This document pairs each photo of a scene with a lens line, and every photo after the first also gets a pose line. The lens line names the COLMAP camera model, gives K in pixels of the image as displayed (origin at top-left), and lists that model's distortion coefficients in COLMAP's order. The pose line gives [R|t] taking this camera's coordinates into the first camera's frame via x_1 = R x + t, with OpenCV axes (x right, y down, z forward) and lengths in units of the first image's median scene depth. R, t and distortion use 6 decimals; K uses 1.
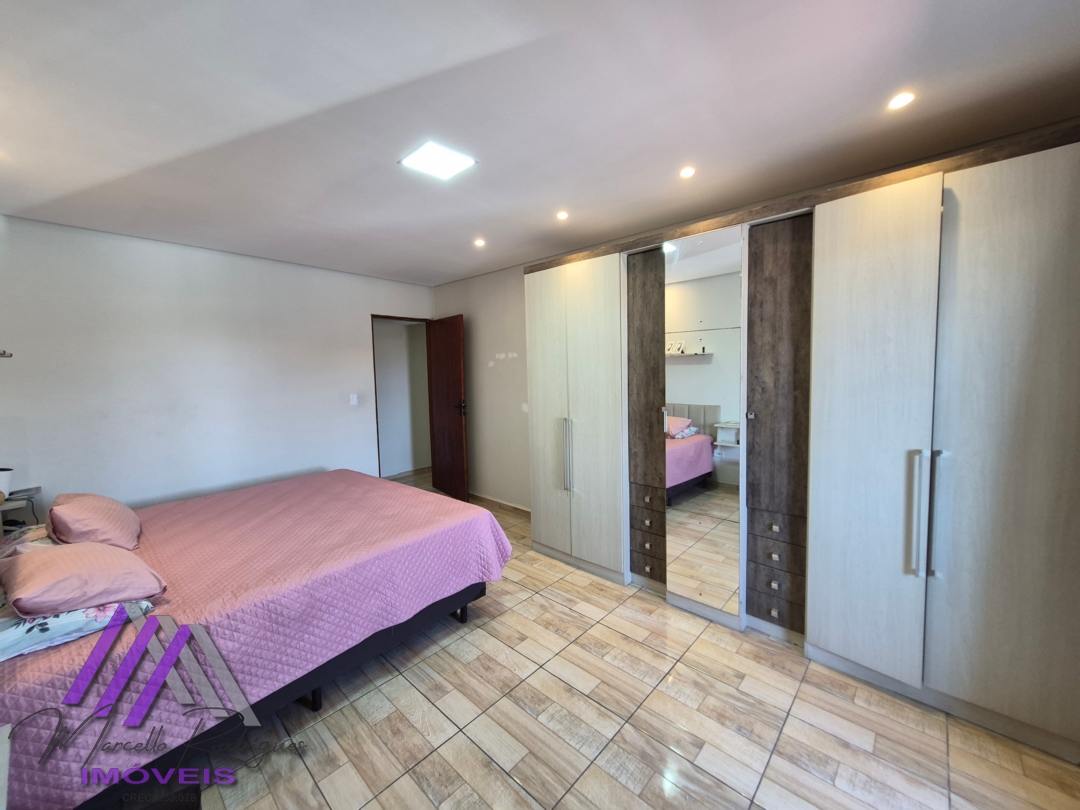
lens RADIAL K [[422.3, 0, 544.6], [0, 422.3, 399.1], [0, 0, 1]] dist [0.001088, -0.000588]
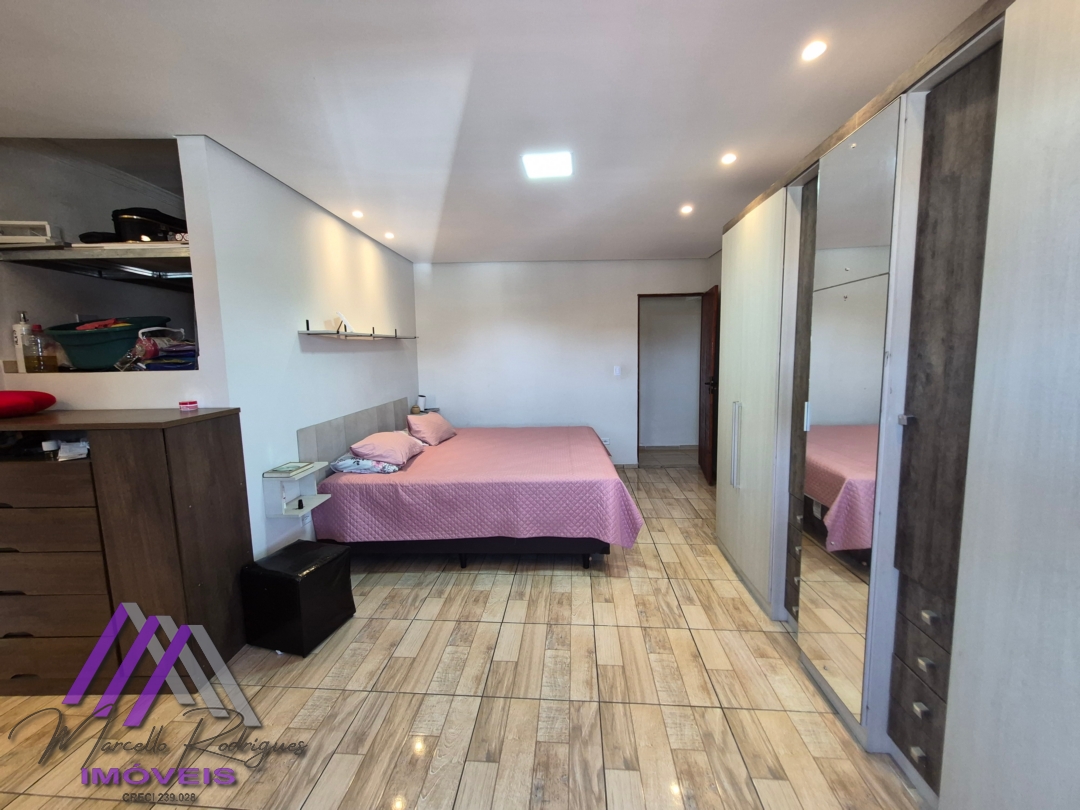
lens RADIAL K [[422.3, 0, 540.1], [0, 422.3, 400.5], [0, 0, 1]] dist [0.001088, -0.000588]
pose [[0.622529, 0.101647, -0.775968, 0.647651], [-0.054865, 0.994758, 0.086291, -0.012281], [0.780671, -0.011145, 0.624842, 0.228418]]
